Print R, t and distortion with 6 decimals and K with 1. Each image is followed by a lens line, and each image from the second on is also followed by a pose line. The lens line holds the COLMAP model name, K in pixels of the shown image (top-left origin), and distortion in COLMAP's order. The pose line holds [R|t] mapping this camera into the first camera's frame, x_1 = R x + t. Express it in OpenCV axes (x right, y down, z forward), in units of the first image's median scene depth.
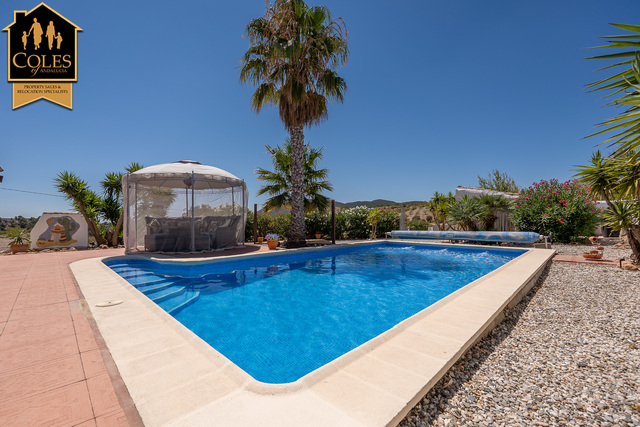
lens RADIAL K [[271.7, 0, 320.3], [0, 271.7, 217.3], [0, 0, 1]] dist [0.000319, -0.001013]
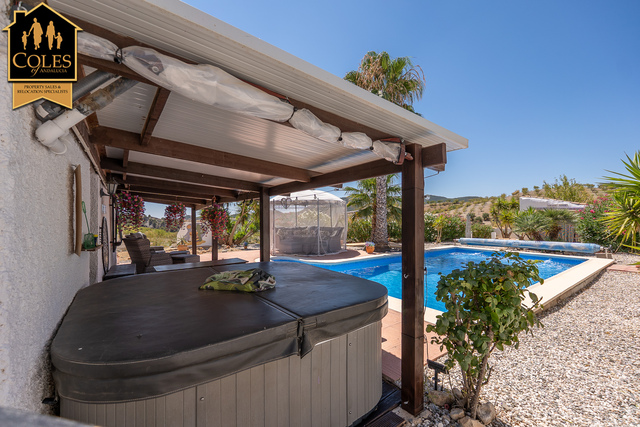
lens RADIAL K [[271.7, 0, 319.7], [0, 271.7, 216.9], [0, 0, 1]] dist [0.000319, -0.001013]
pose [[0.986551, -0.000273, -0.163451, -0.168996], [0.002522, 0.999905, 0.013552, -0.067740], [0.163432, -0.013782, 0.986458, -0.299926]]
